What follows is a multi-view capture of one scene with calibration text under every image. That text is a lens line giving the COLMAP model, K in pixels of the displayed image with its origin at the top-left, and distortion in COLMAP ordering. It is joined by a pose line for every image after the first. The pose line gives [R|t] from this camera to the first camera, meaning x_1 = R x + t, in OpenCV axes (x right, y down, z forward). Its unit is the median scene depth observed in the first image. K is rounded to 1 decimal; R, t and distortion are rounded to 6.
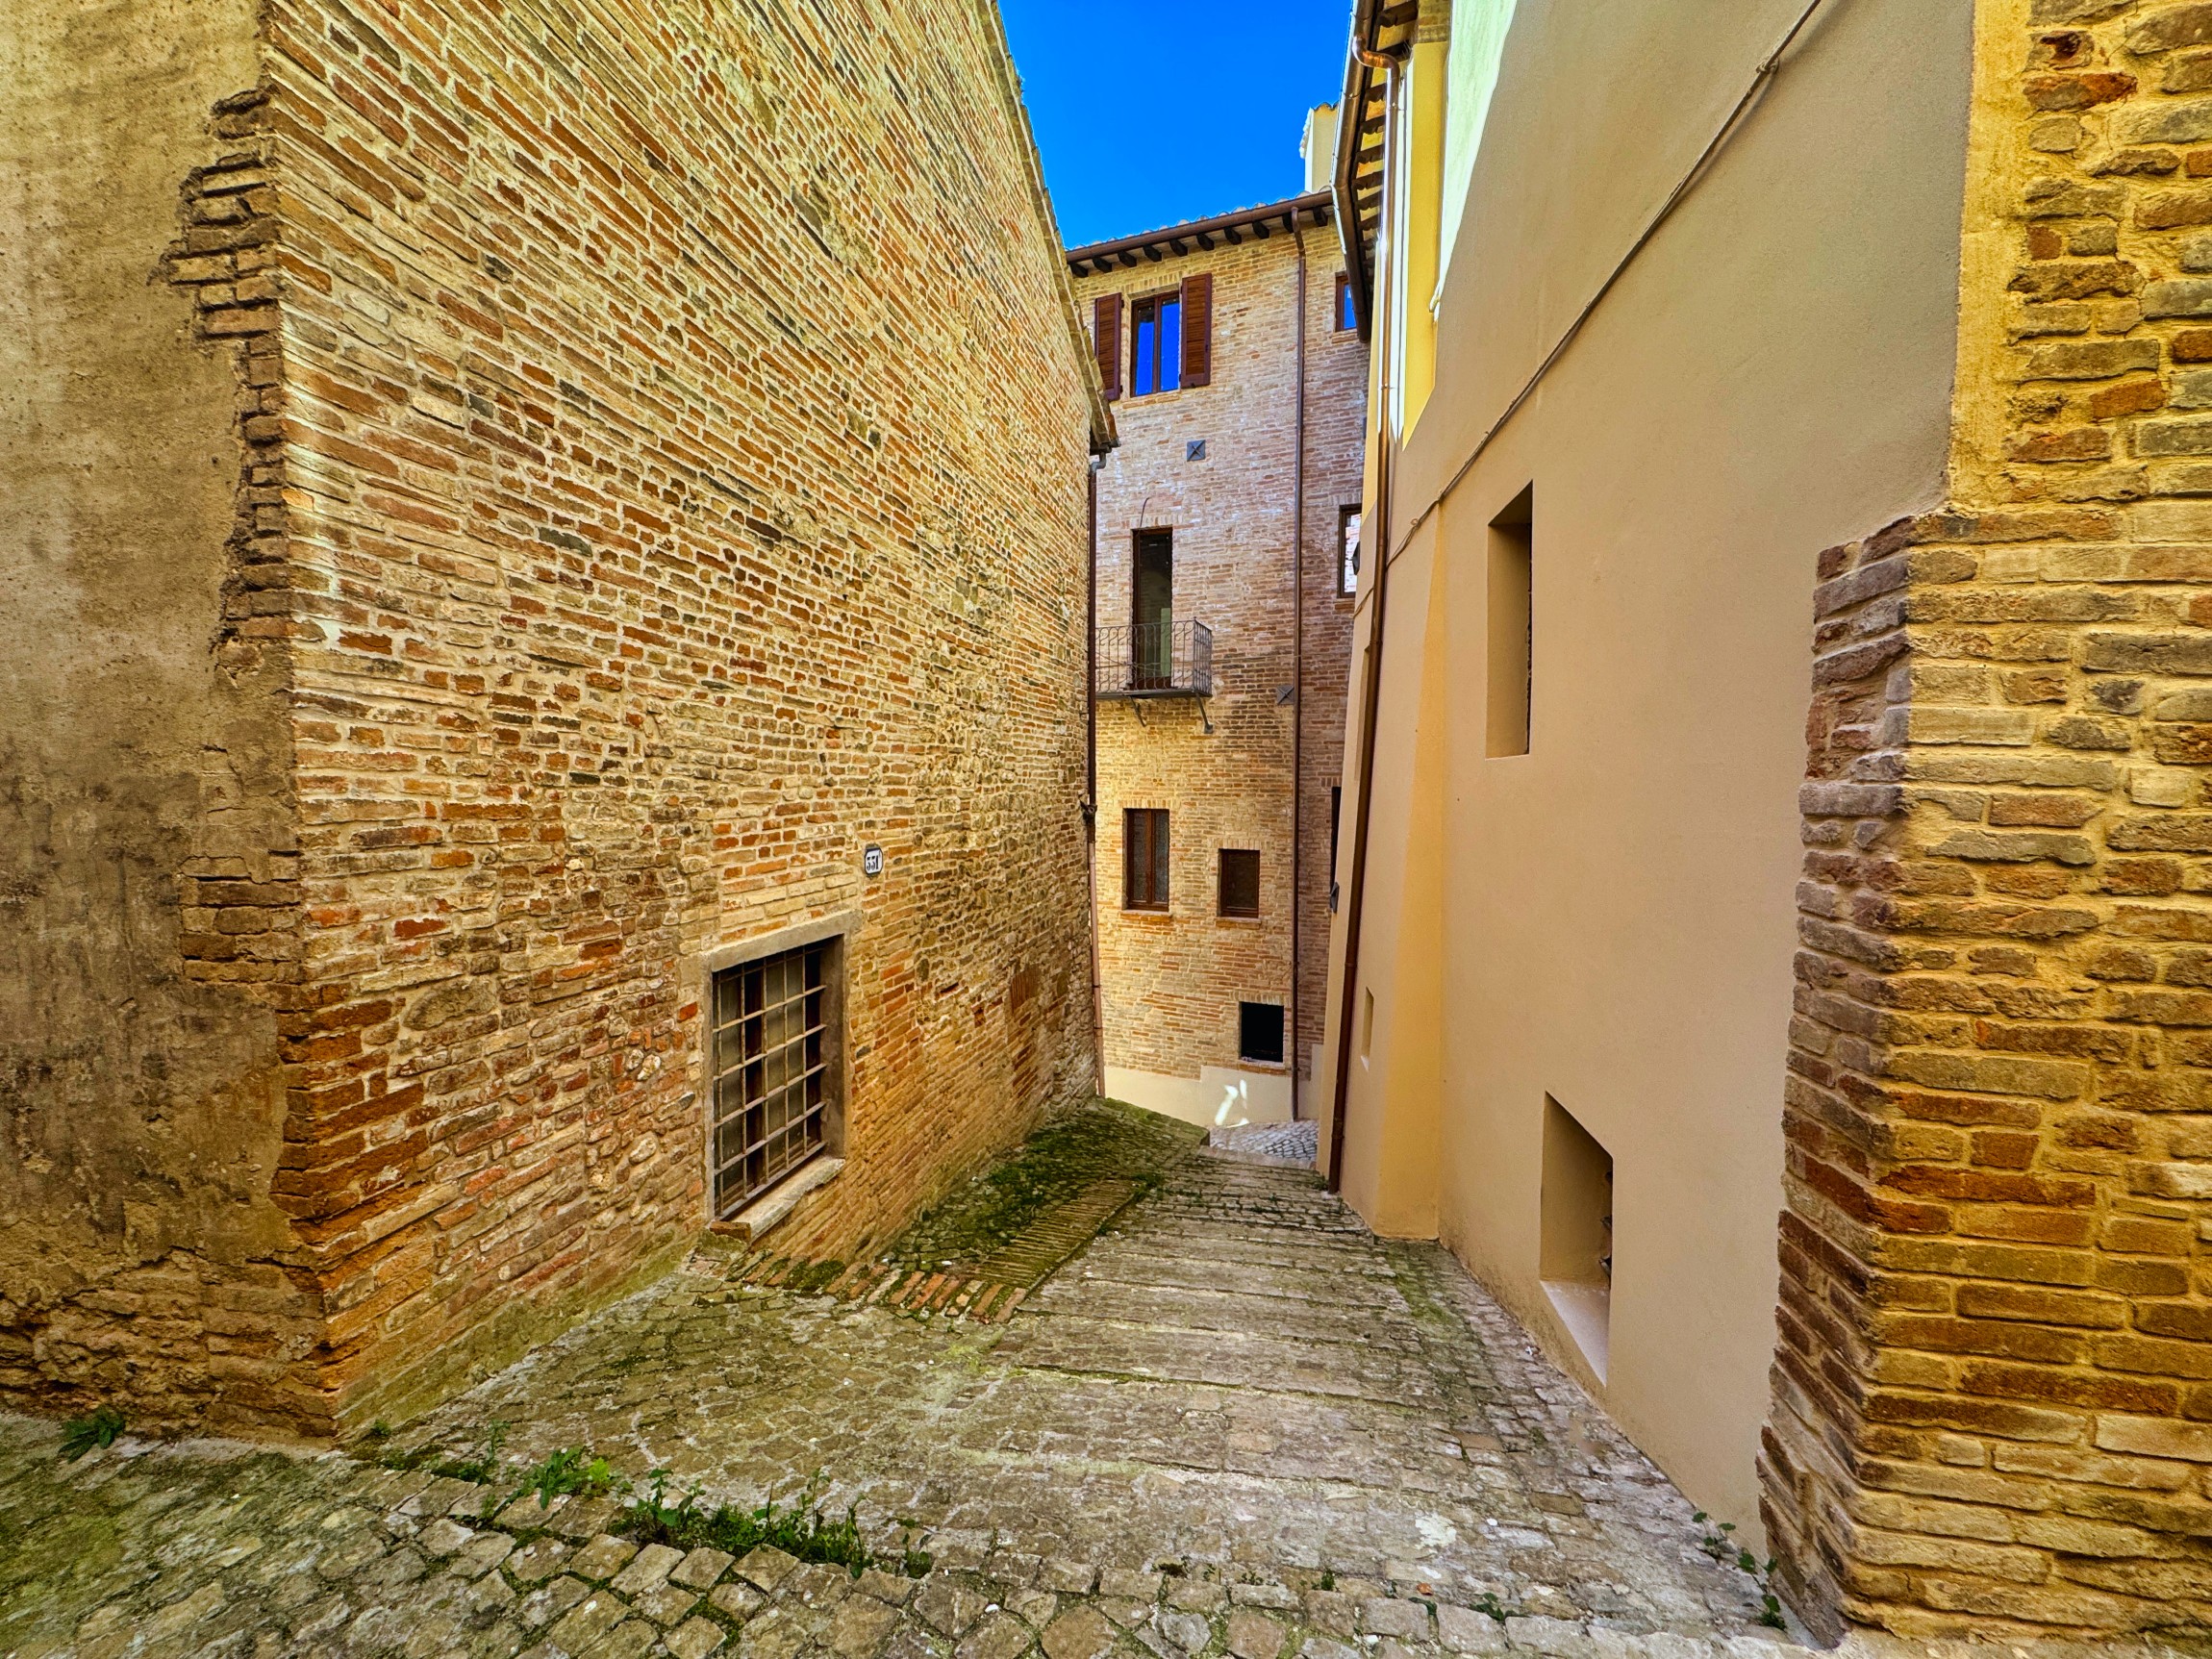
lens RADIAL K [[887.3, 0, 1110.2], [0, 887.3, 826.9], [0, 0, 1]] dist [-0.003102, -0.000061]
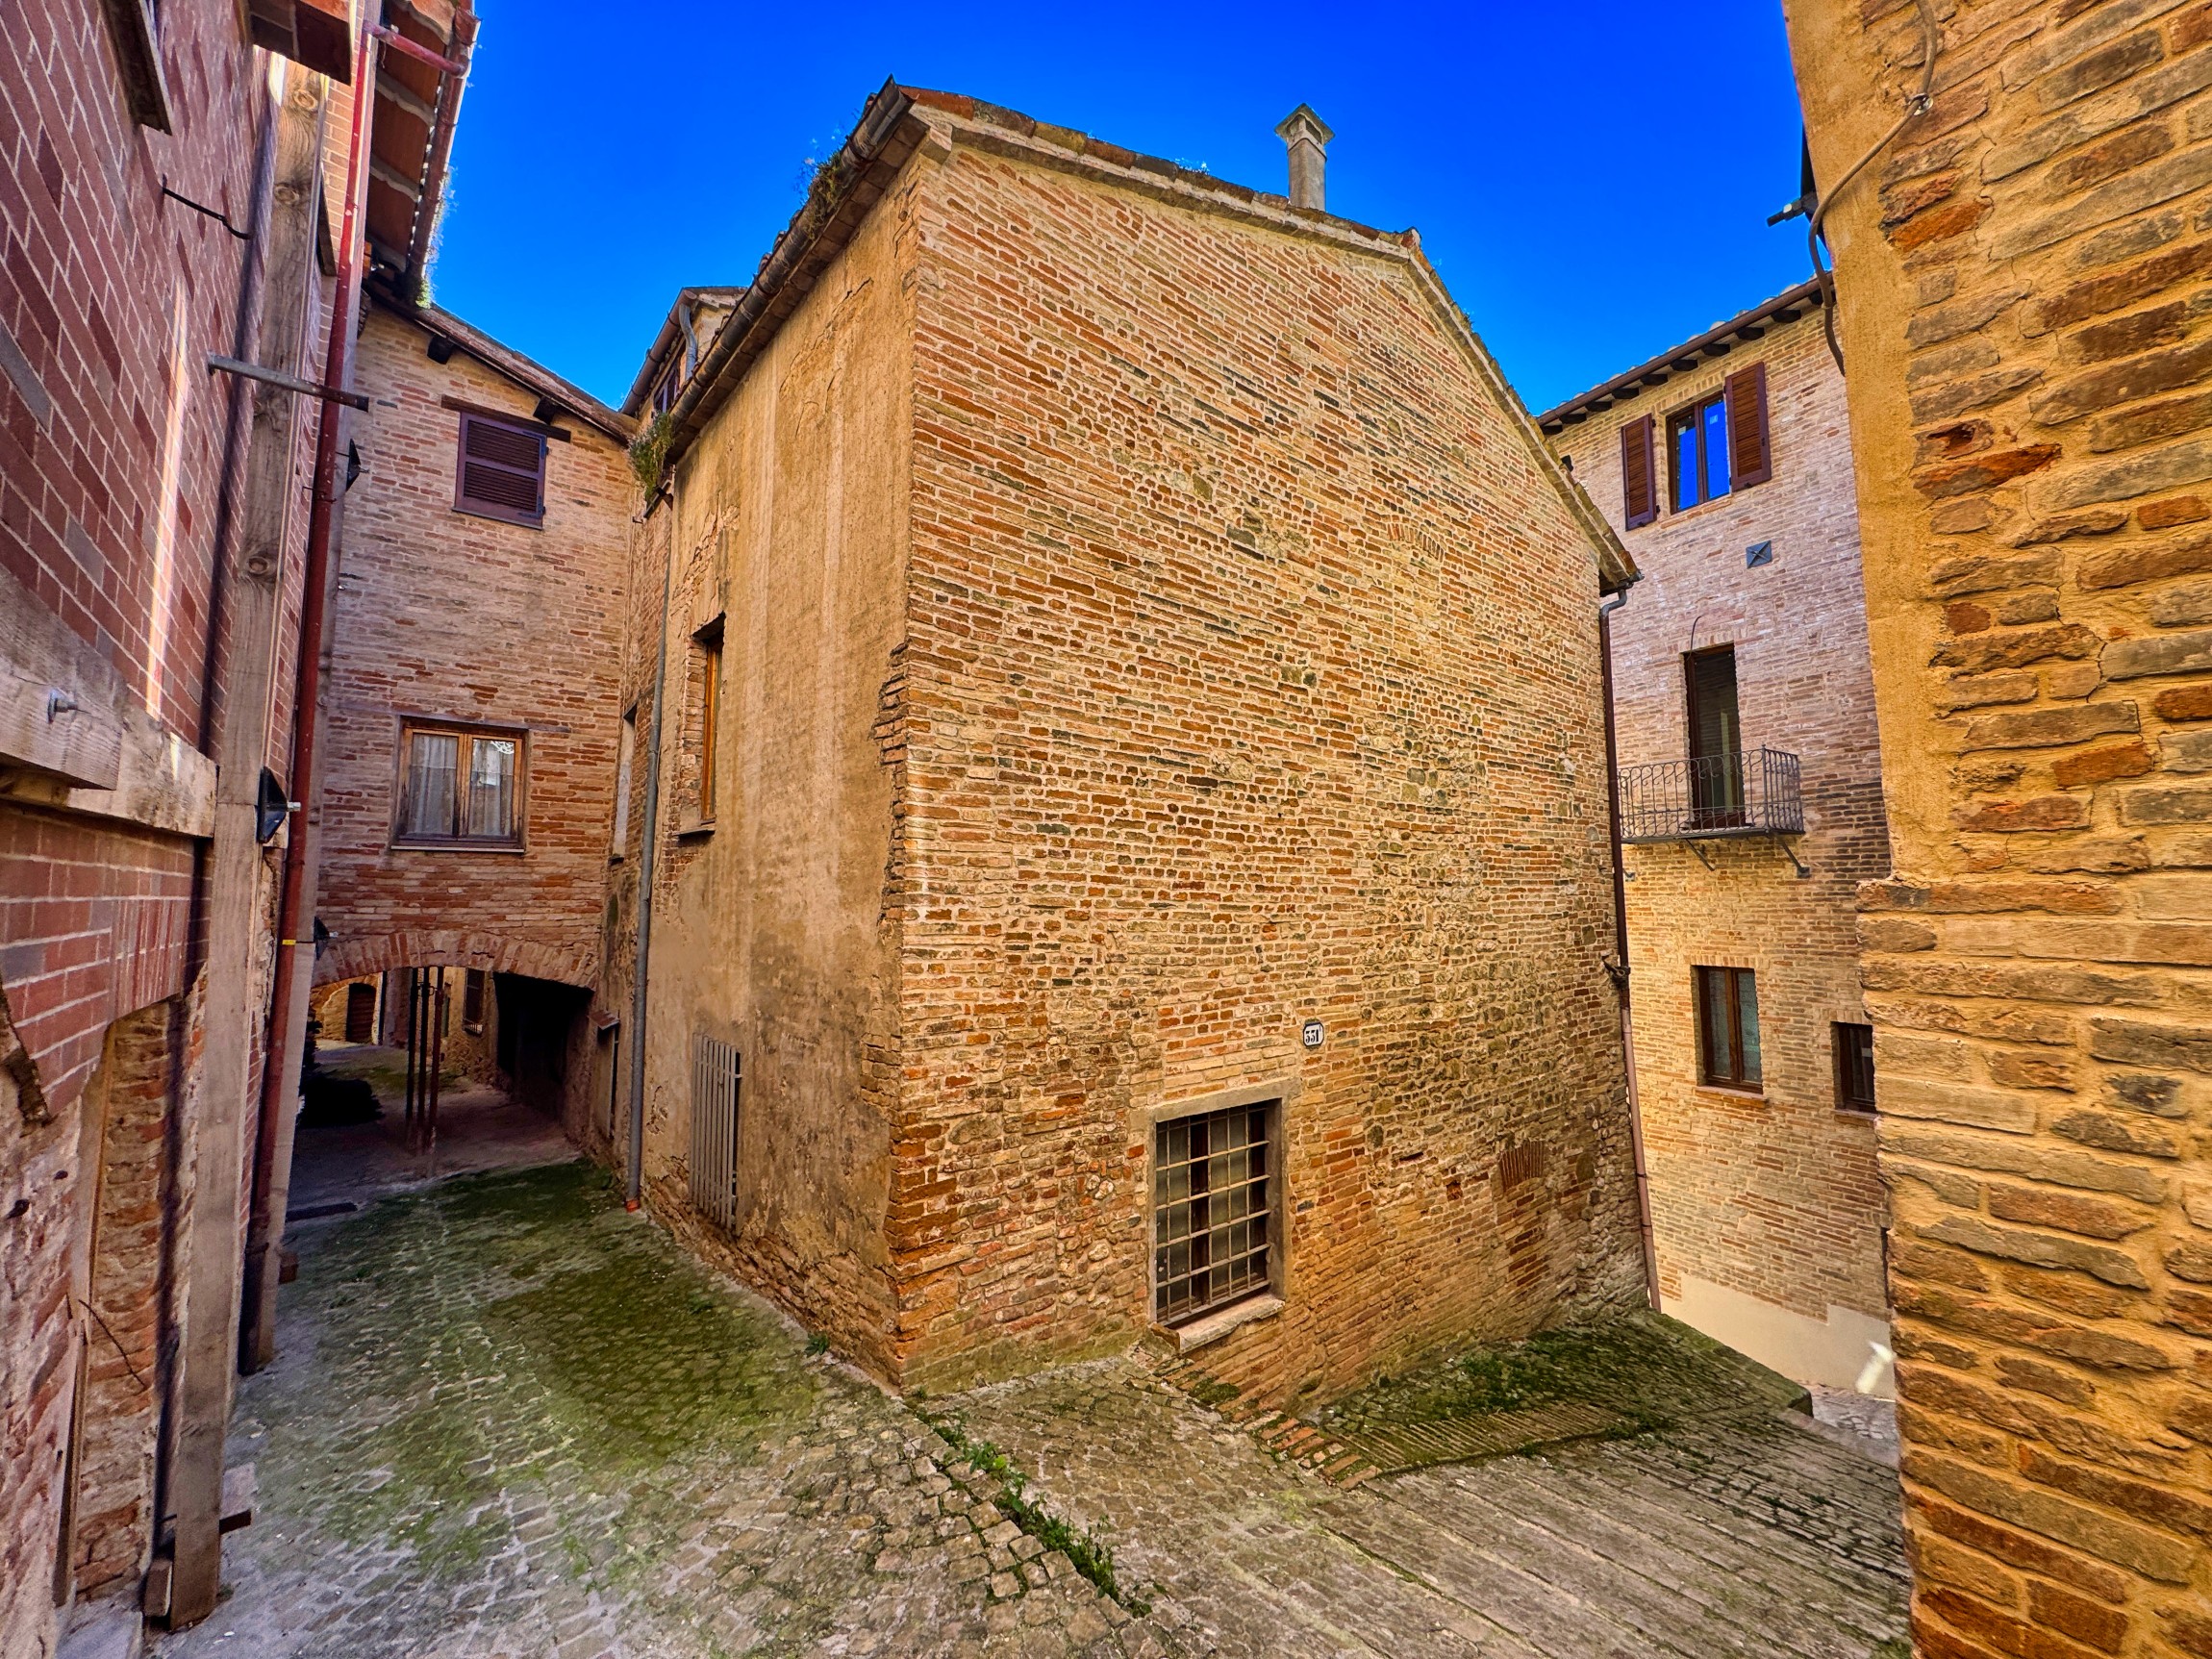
lens RADIAL K [[887.3, 0, 1110.2], [0, 887.3, 826.9], [0, 0, 1]] dist [-0.003102, -0.000061]
pose [[0.792054, -0.060040, -0.607492, 0.421375], [-0.022970, 0.991516, -0.127942, -0.131932], [0.610019, 0.115291, 0.783954, -0.165043]]
